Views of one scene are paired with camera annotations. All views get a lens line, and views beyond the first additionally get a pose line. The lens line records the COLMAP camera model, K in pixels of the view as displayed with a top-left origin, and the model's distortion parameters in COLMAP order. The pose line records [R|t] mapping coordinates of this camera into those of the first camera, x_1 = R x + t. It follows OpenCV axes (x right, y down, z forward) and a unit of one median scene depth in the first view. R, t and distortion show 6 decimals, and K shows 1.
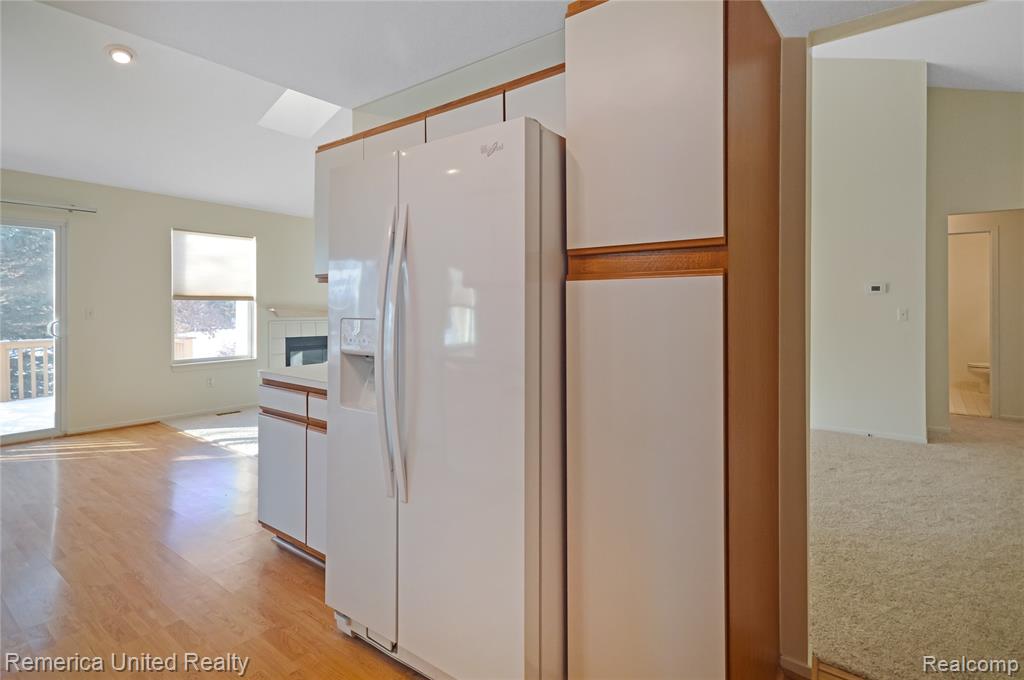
lens RADIAL K [[519.1, 0, 526.1], [0, 519.1, 309.1], [0, 0, 1]] dist [0.004654, 0.000511]
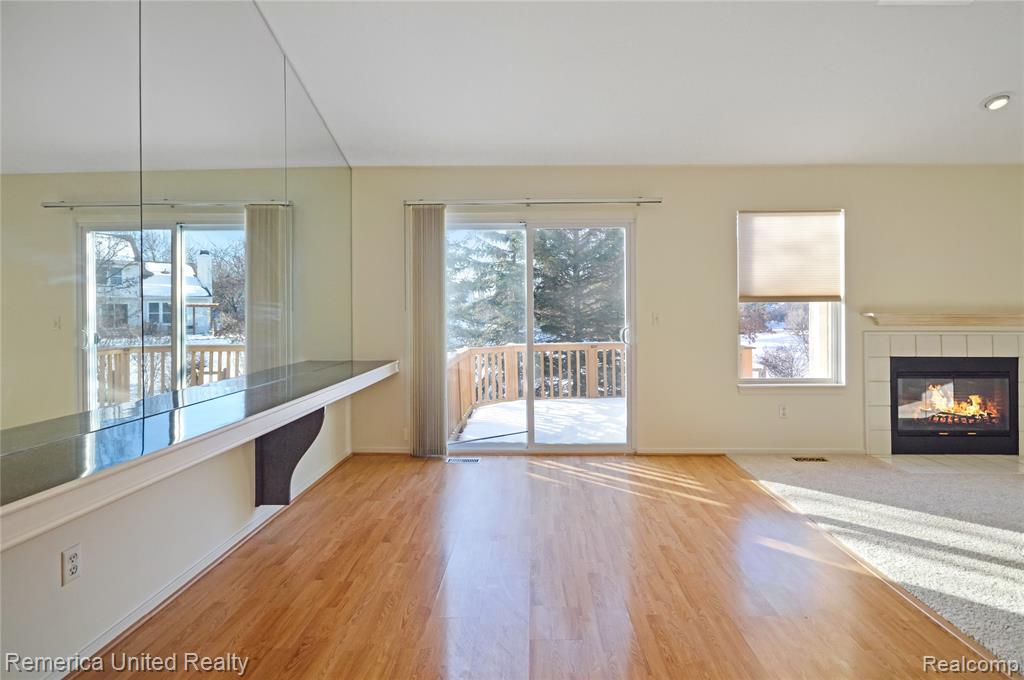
lens RADIAL K [[519.1, 0, 526.1], [0, 519.1, 309.1], [0, 0, 1]] dist [0.004654, 0.000511]
pose [[0.592341, -0.008596, -0.805642, -0.233550], [0.002916, 0.999959, -0.008526, -0.001329], [0.805682, 0.002701, 0.592342, 0.272921]]
